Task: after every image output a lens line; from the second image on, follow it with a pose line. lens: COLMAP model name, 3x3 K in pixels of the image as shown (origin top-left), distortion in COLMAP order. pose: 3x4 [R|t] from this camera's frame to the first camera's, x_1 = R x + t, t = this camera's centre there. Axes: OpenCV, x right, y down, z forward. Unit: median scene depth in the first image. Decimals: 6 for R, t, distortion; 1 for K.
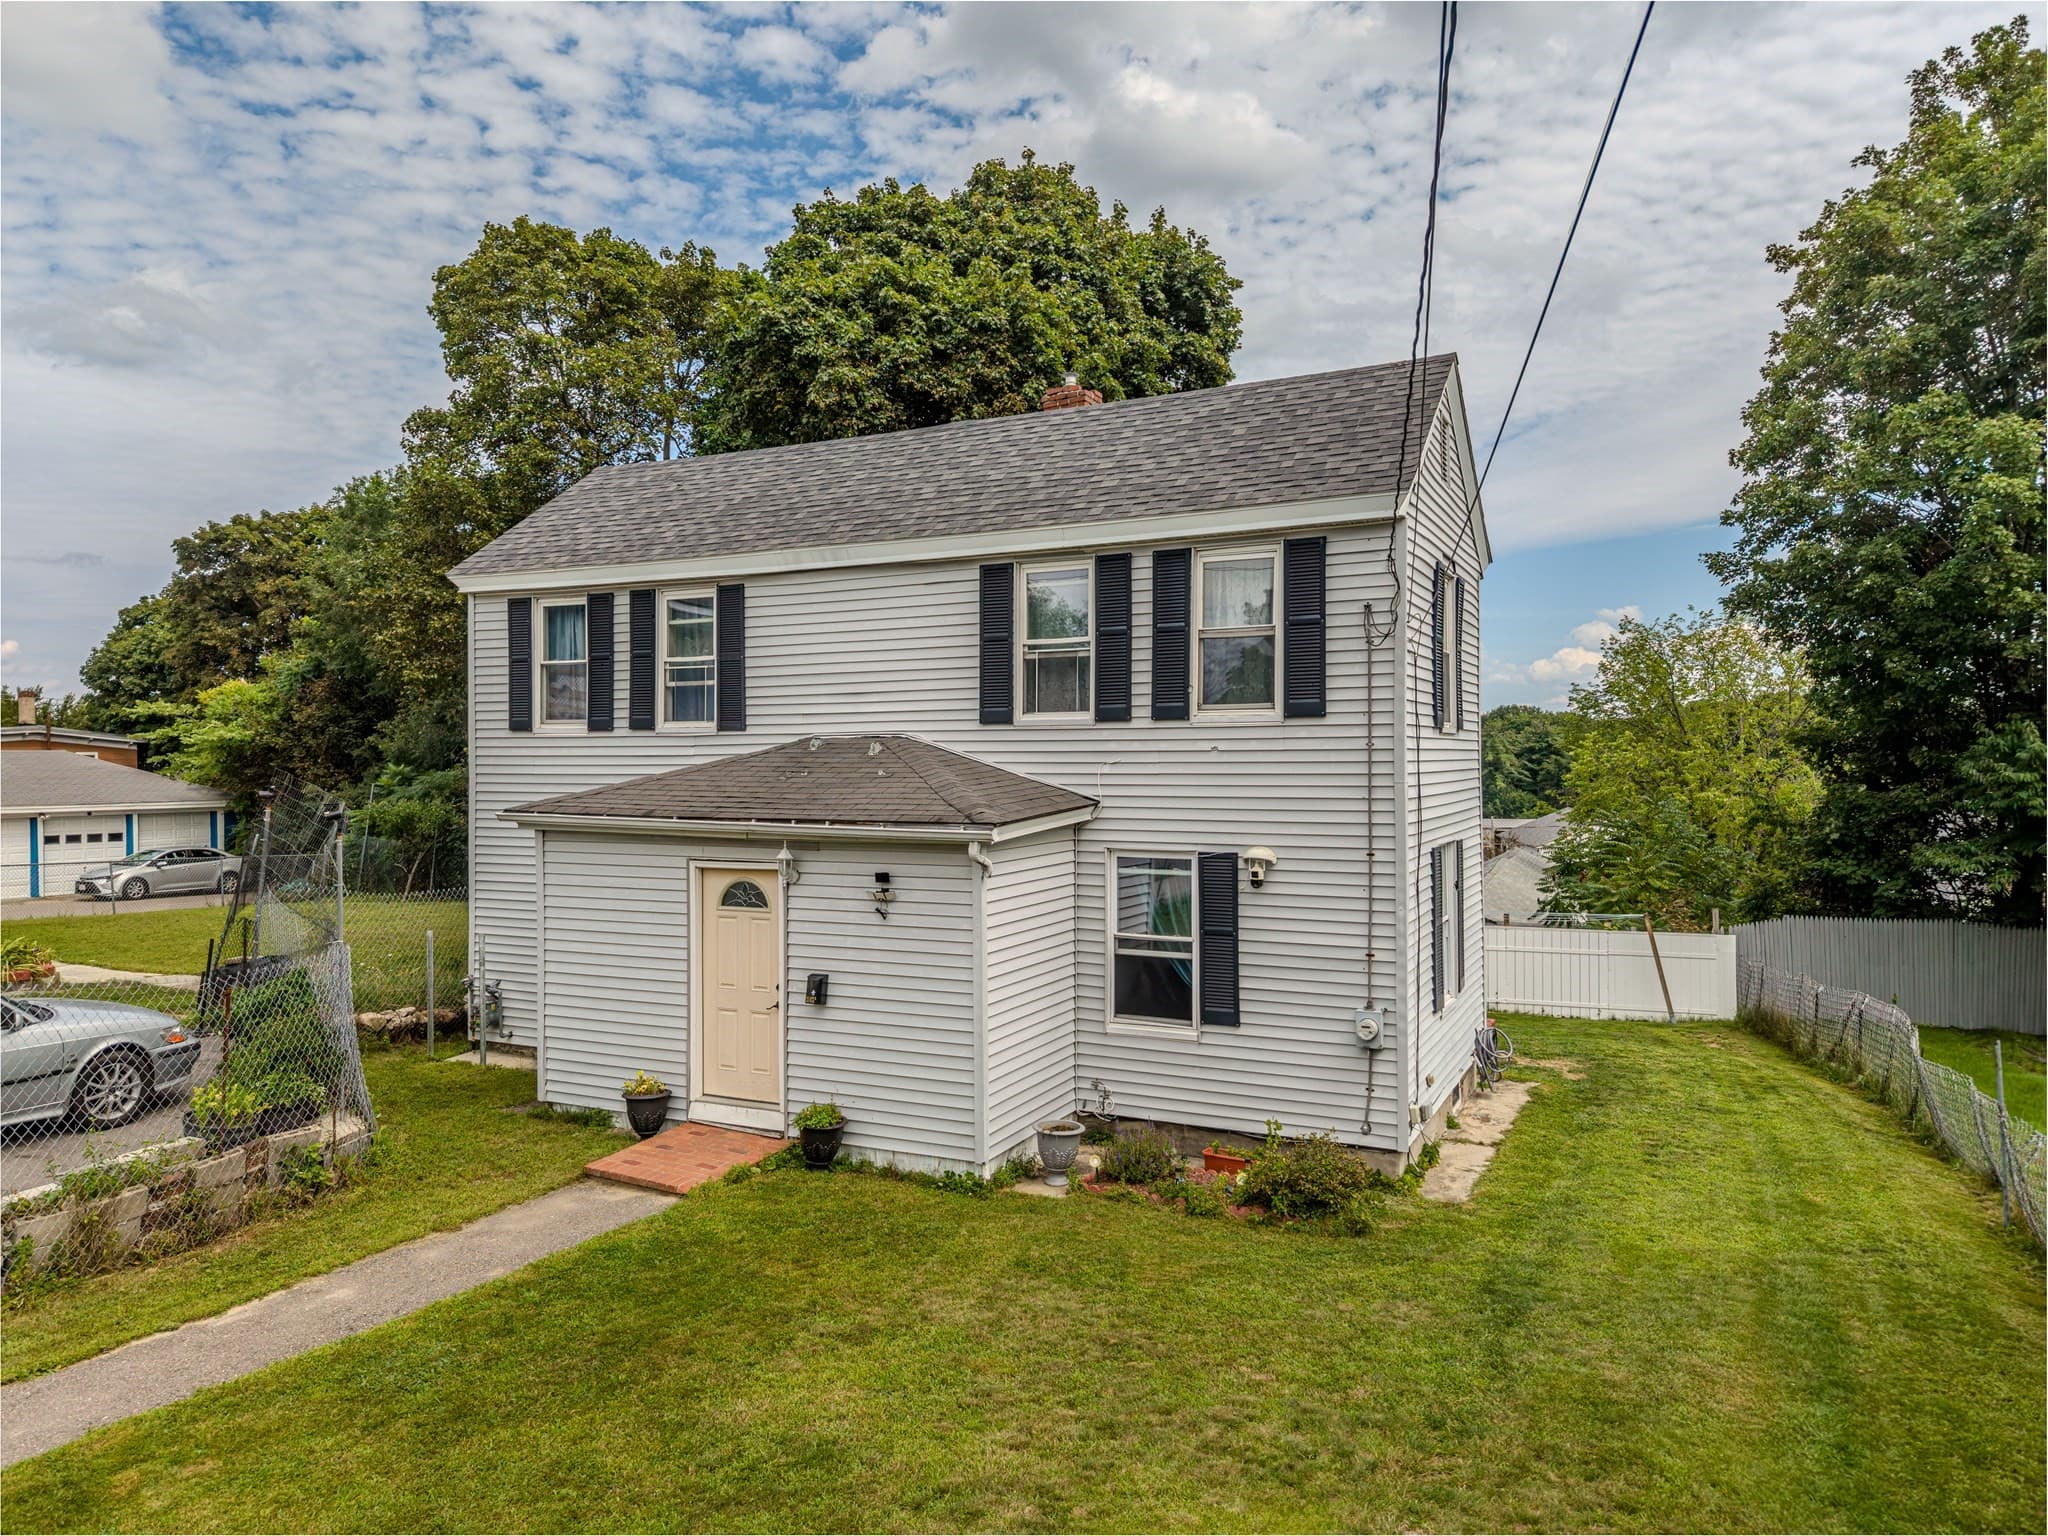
lens RADIAL K [[1383.6, 0, 1024.0], [0, 1383.6, 768.0], [0, 0, 1]] dist [0.008173, 0.001028]
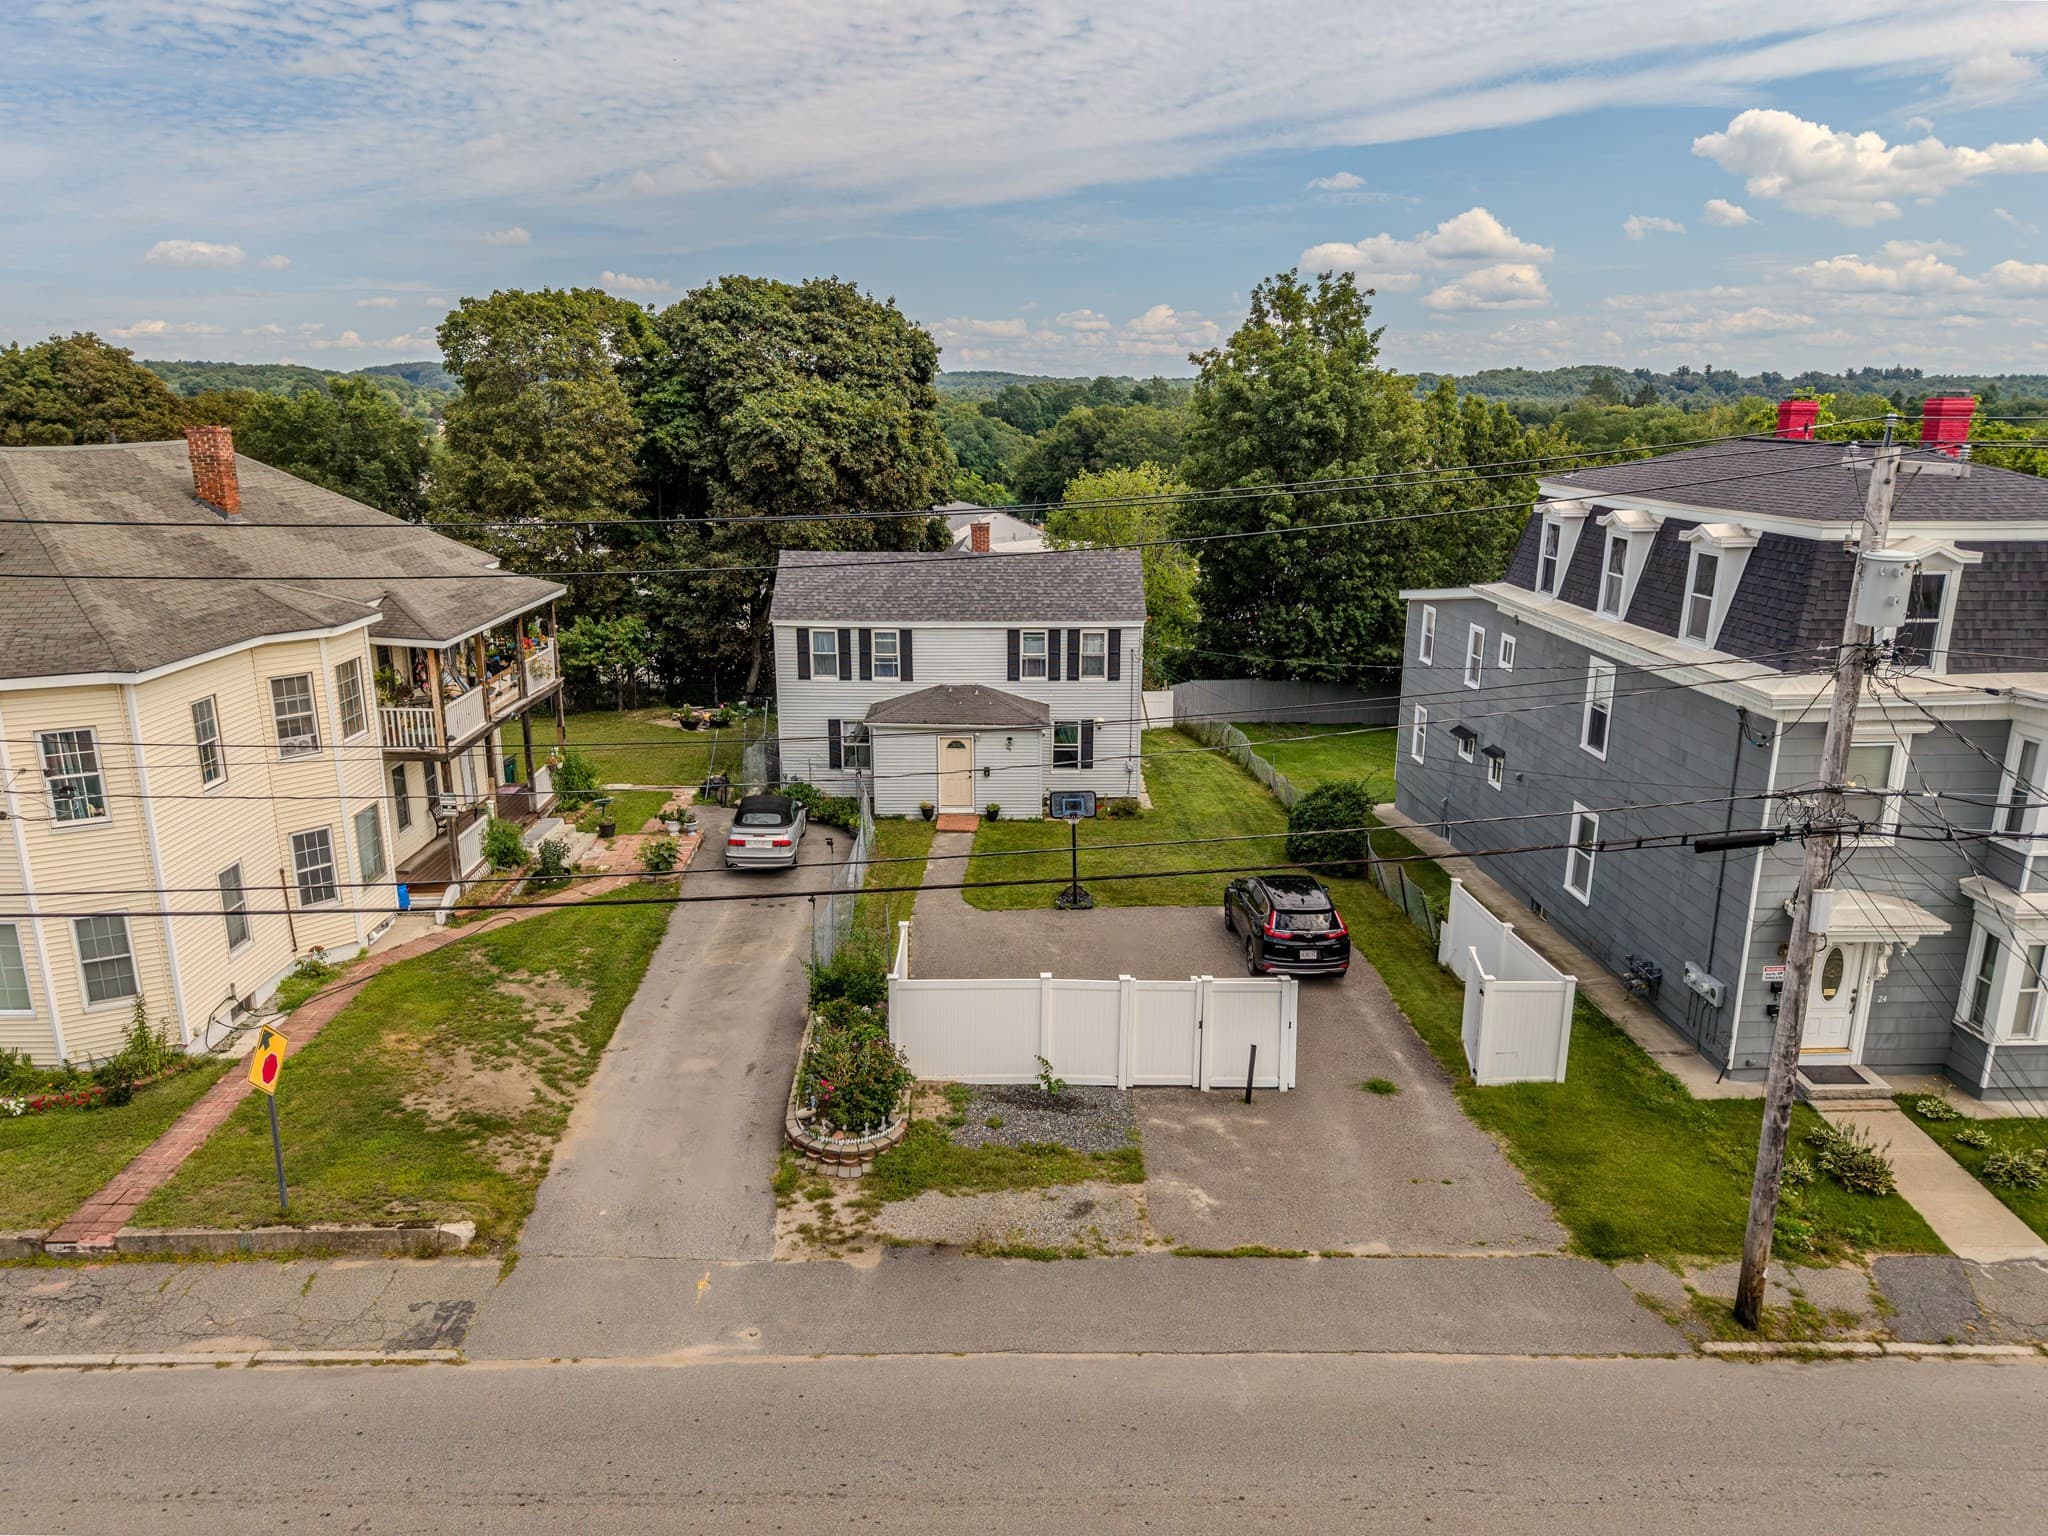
lens RADIAL K [[1408.8, 0, 1018.5], [0, 1408.8, 781.4], [0, 0, 1]] dist [0.092470, -0.000520]
pose [[0.897153, -0.110640, 0.427640, -1.227836], [-0.001288, 0.967464, 0.253006, -0.542344], [-0.441718, -0.227536, 0.867820, -1.599302]]
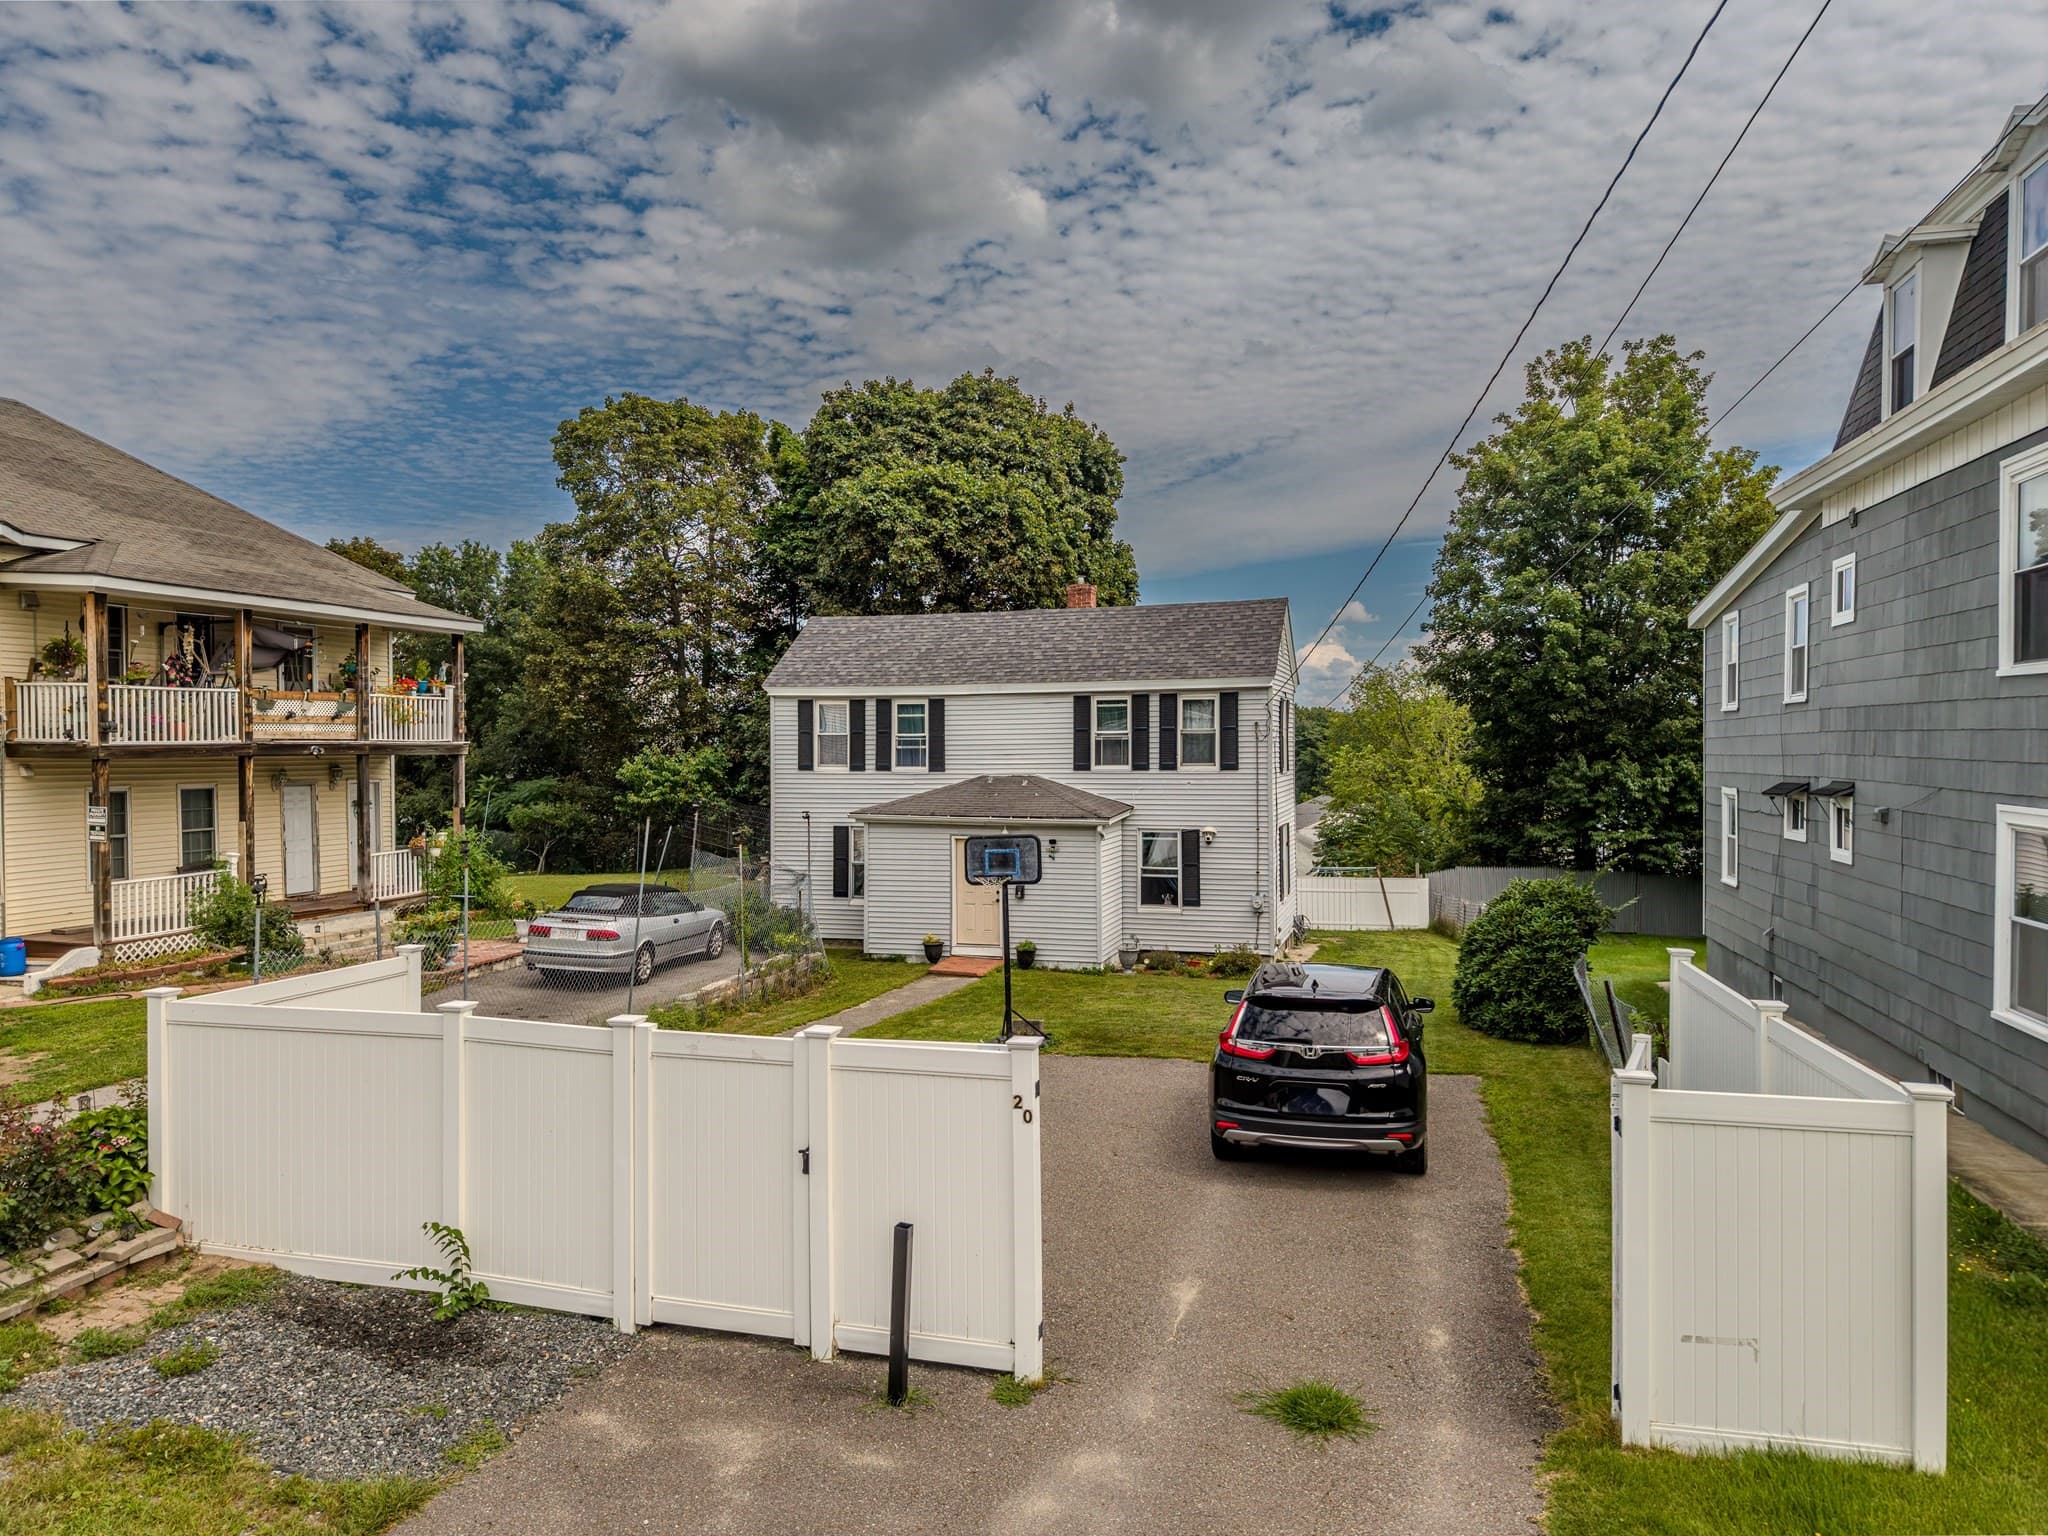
lens RADIAL K [[1384.3, 0, 1021.1], [0, 1384.3, 751.5], [0, 0, 1]] dist [0.085386, -0.097163]
pose [[0.986981, -0.001735, 0.160829, -0.402971], [0.002394, 0.999990, -0.003901, -0.046684], [-0.160821, 0.004235, 0.986975, -0.966499]]
